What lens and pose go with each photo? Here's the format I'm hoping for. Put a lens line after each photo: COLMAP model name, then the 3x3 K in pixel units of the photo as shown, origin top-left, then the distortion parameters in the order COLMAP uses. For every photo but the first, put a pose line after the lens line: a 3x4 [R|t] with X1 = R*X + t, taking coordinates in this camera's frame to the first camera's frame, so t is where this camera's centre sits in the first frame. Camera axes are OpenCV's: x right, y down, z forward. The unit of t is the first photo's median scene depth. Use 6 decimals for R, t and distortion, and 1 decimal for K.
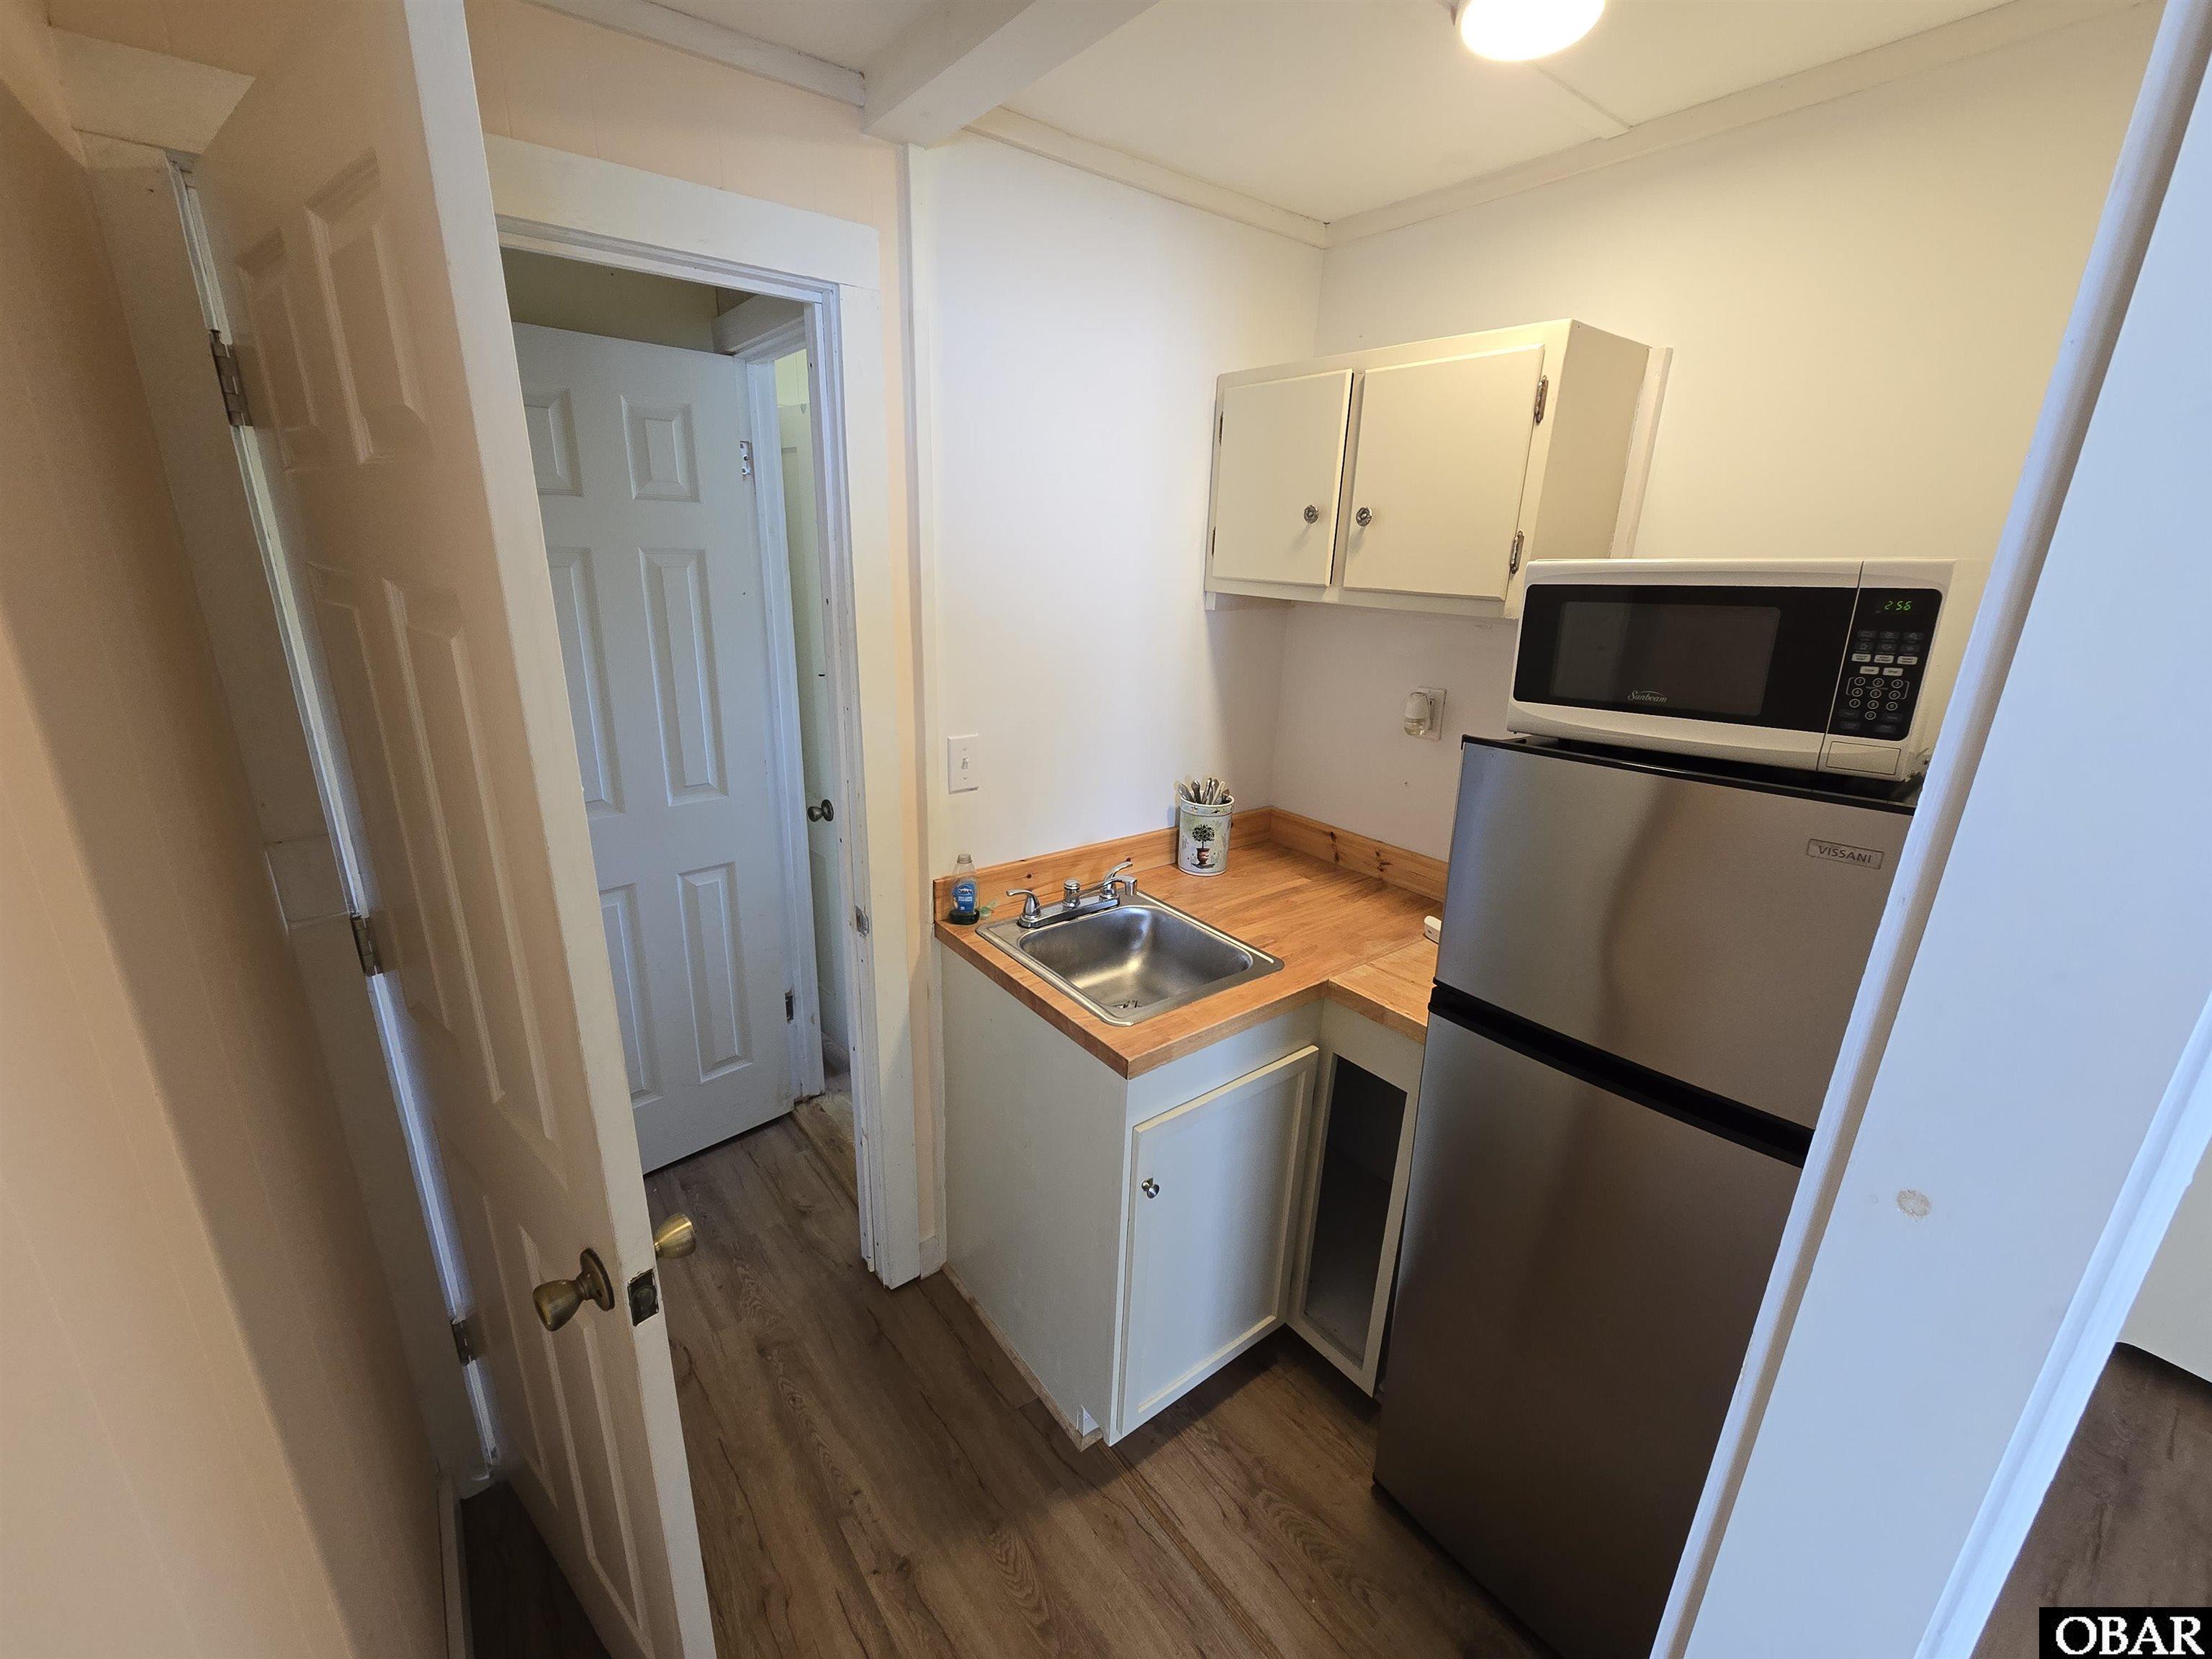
lens RADIAL K [[908.3, 0, 1104.2], [0, 908.3, 830.5], [0, 0, 1]] dist [-0.005779, 0.002049]
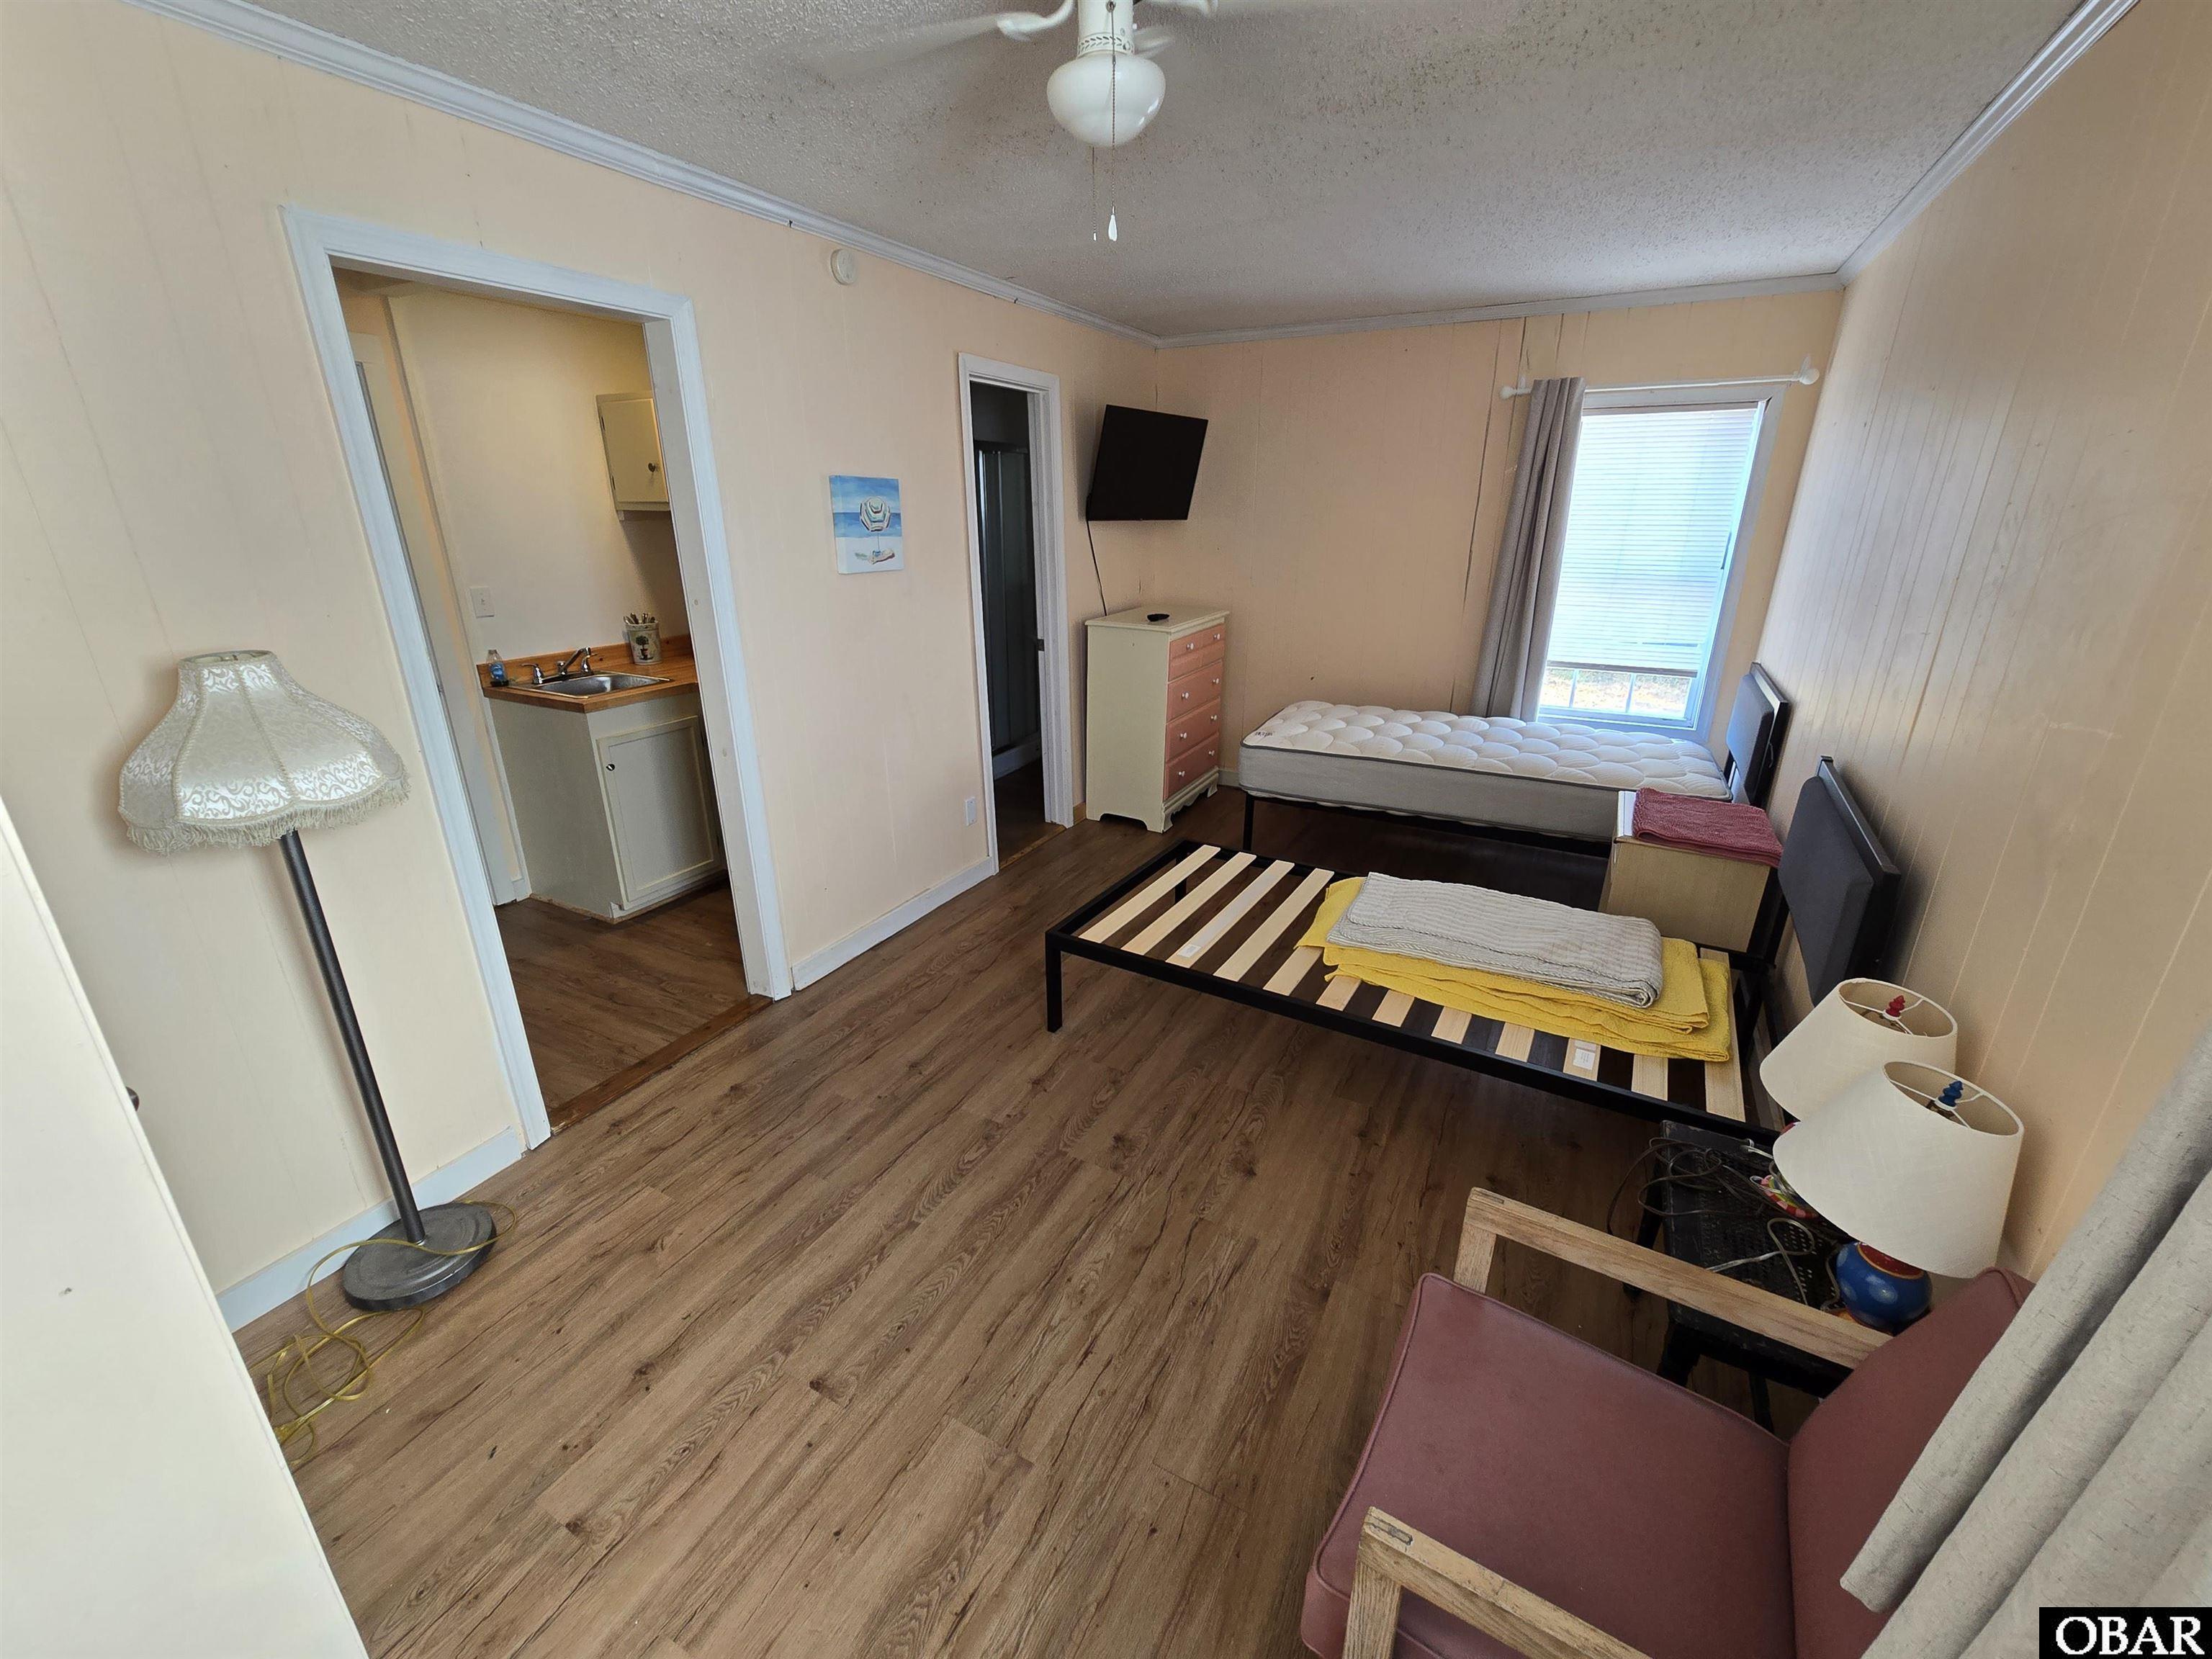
lens RADIAL K [[908.3, 0, 1108.2], [0, 908.3, 825.7], [0, 0, 1]] dist [-0.005779, 0.002049]
pose [[0.907347, -0.173373, 0.382967, 0.265268], [0.155087, 0.984786, 0.078382, 0.510412], [-0.390730, -0.011727, 0.920431, -1.479135]]
